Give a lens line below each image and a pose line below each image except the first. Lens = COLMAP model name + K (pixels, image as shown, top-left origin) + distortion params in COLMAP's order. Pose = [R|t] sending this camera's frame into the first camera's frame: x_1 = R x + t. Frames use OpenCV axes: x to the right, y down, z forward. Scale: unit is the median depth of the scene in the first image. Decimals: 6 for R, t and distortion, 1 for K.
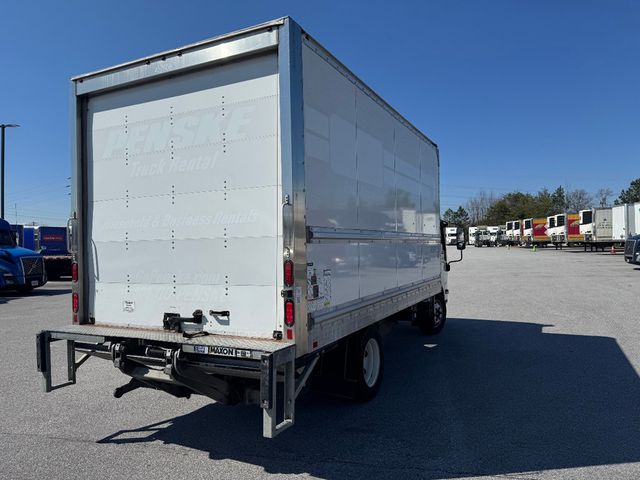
lens RADIAL K [[447.6, 0, 235.1], [0, 447.6, 239.8], [0, 0, 1]] dist [0.131684, -0.152461]
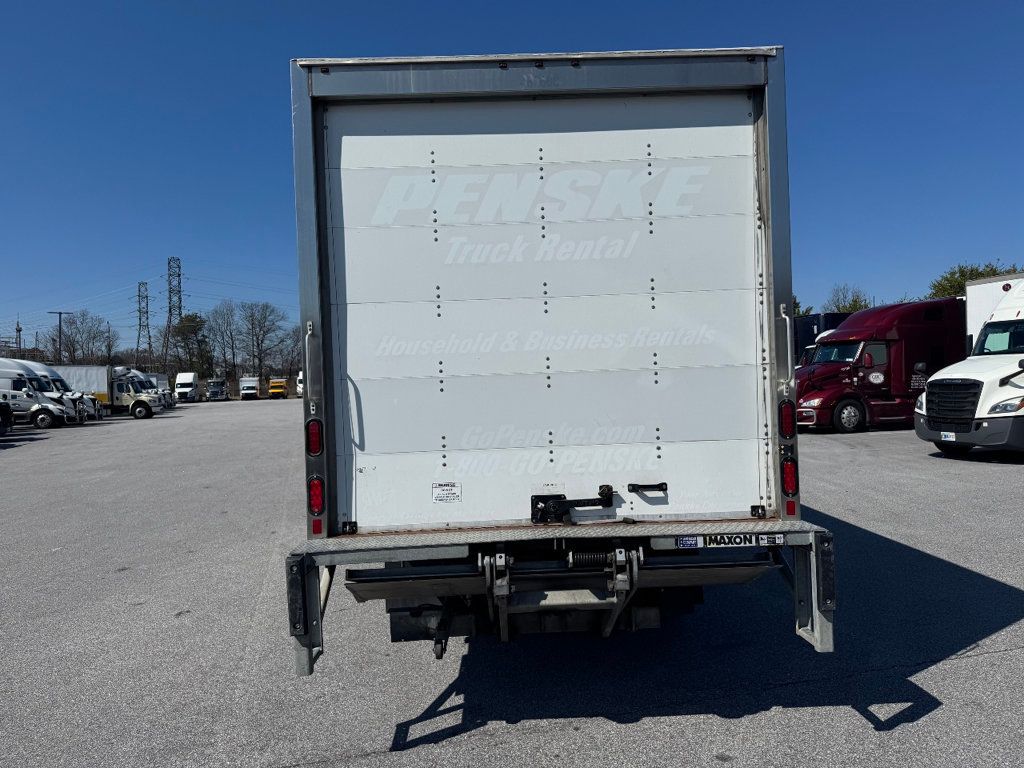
lens RADIAL K [[721.5, 0, 512.0], [0, 721.5, 384.0], [0, 0, 1]] dist [0.212837, -0.298941]
pose [[0.872651, -0.007920, 0.488280, -0.668618], [0.011031, 0.999933, -0.003496, 0.018253], [-0.488219, 0.008437, 0.872680, 0.183900]]
